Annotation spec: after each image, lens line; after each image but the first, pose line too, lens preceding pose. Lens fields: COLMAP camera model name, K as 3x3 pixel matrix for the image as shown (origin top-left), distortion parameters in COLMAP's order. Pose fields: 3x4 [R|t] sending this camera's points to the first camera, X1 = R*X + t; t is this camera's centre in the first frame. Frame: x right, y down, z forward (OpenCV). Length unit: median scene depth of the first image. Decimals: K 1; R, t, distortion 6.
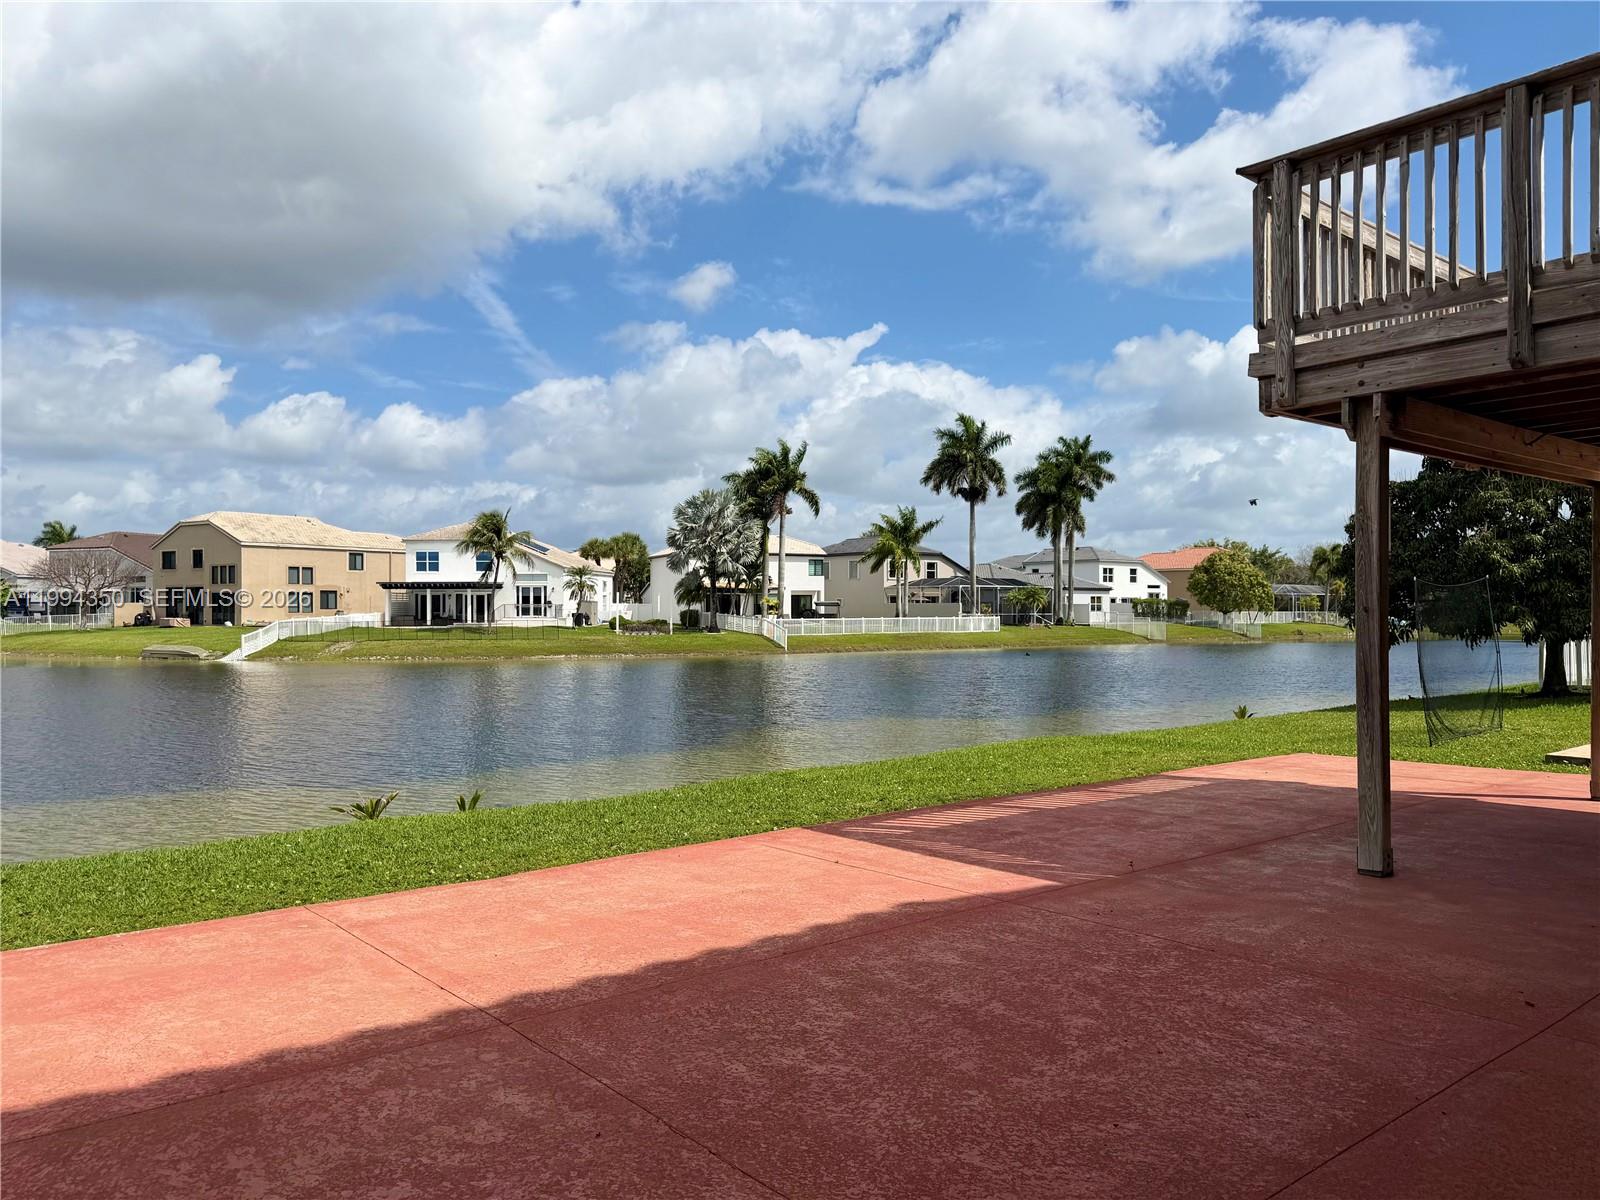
lens RADIAL K [[1112.7, 0, 800.0], [0, 1112.7, 600.0], [0, 0, 1]] dist [0.140628, -0.303132]
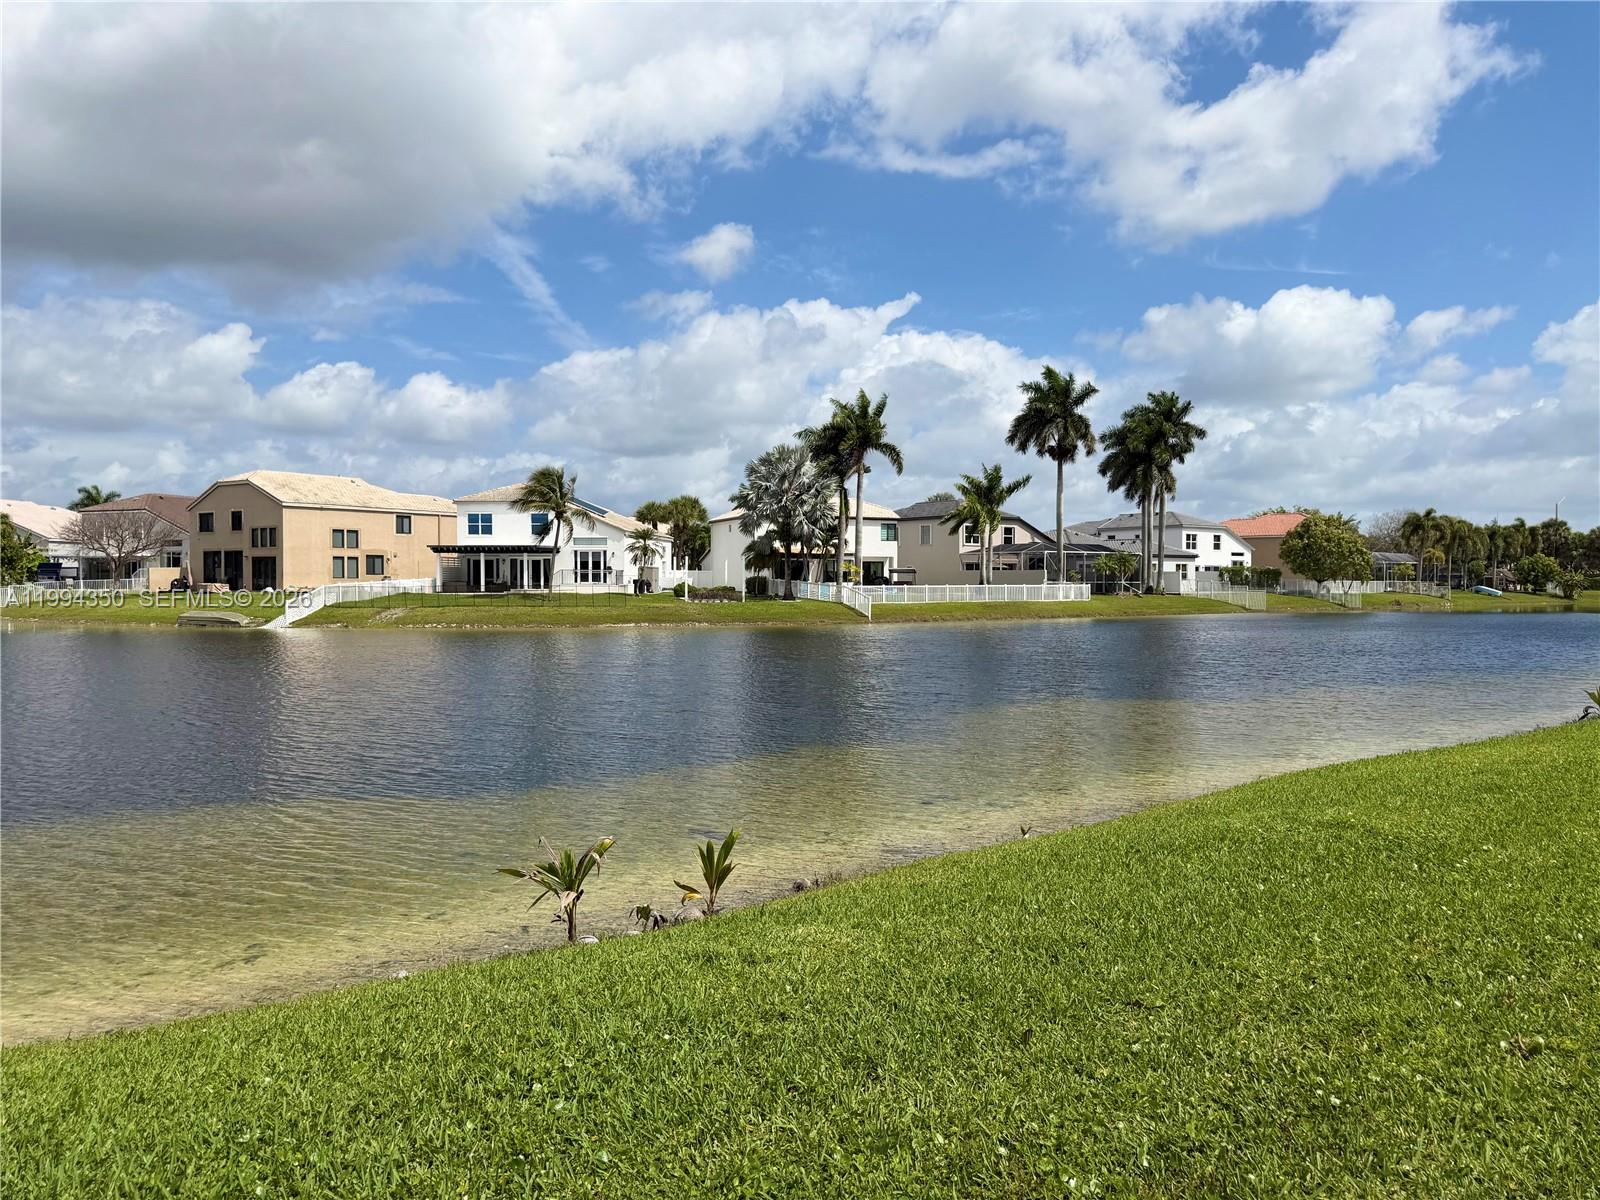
lens RADIAL K [[1112.7, 0, 800.0], [0, 1112.7, 600.0], [0, 0, 1]] dist [0.140628, -0.303132]
pose [[0.999813, 0.002485, -0.019155, -0.043346], [-0.002034, 0.999720, 0.023562, 0.006241], [0.019208, -0.023519, 0.999539, 0.062748]]
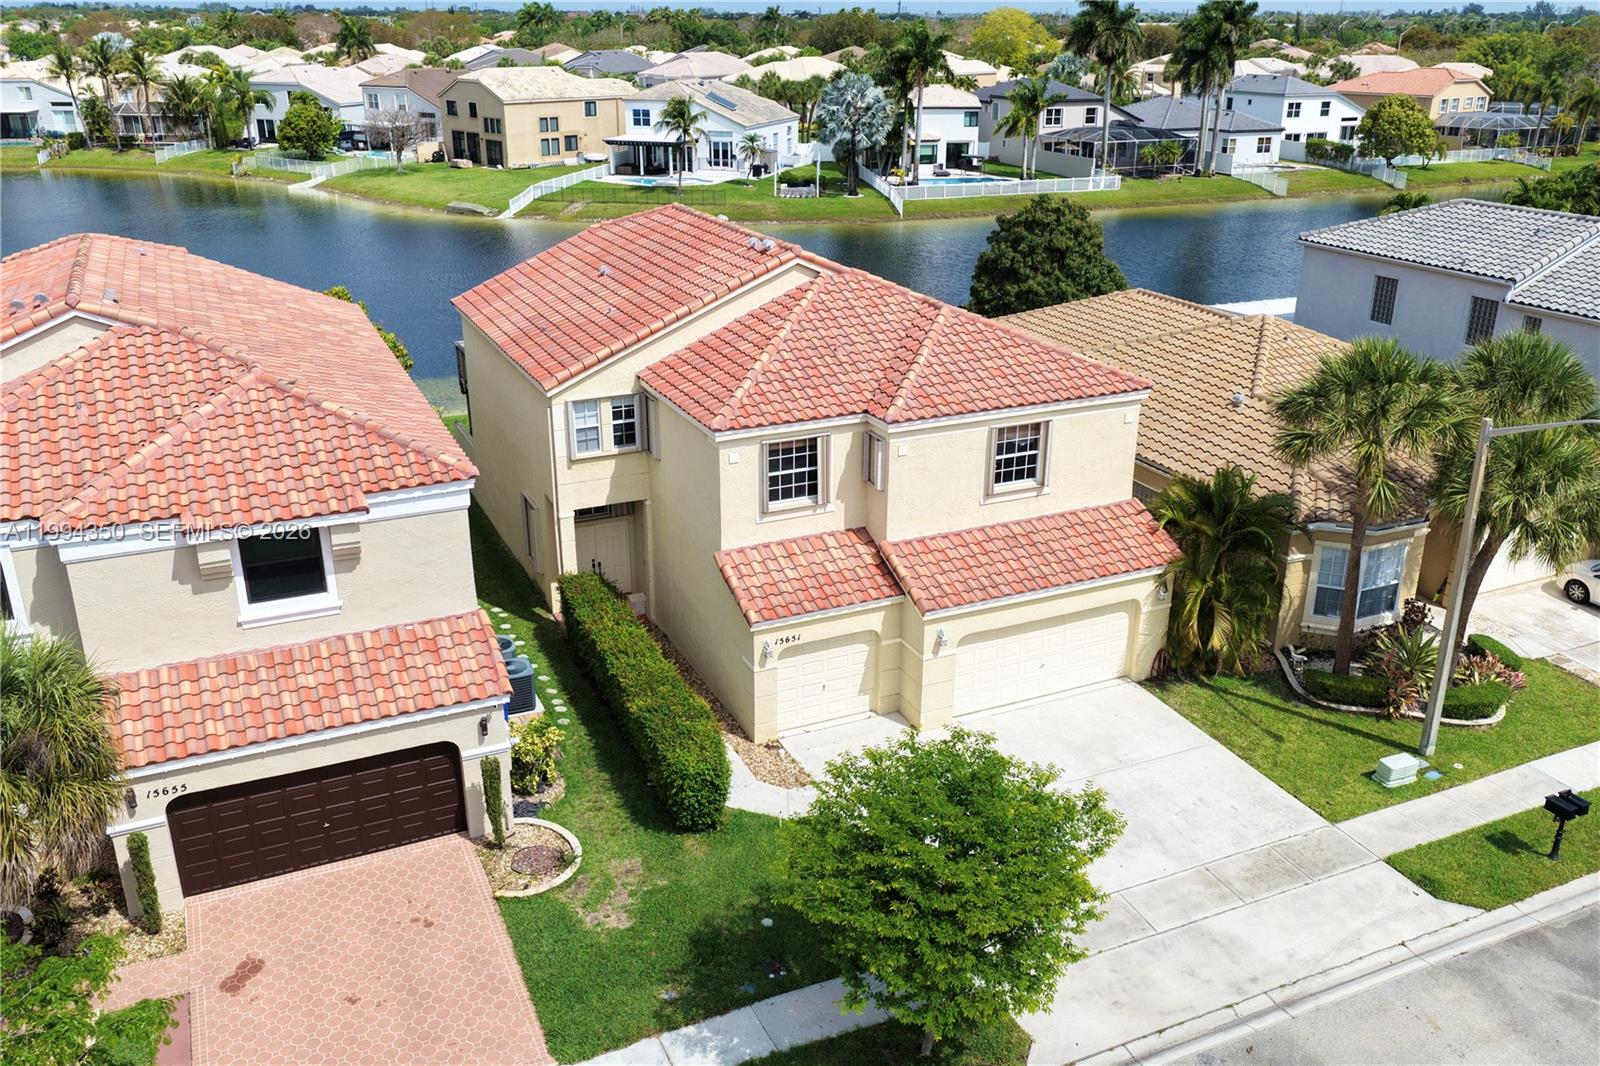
lens RADIAL K [[1377.0, 0, 800.0], [0, 1377.0, 533.0], [0, 0, 1]] dist [0.047106, 0.000496]
pose [[0.964487, 0.096343, -0.245933, 0.239510], [0.000521, 0.930408, 0.366526, -0.157696], [0.264130, -0.353638, 0.897316, -0.448786]]
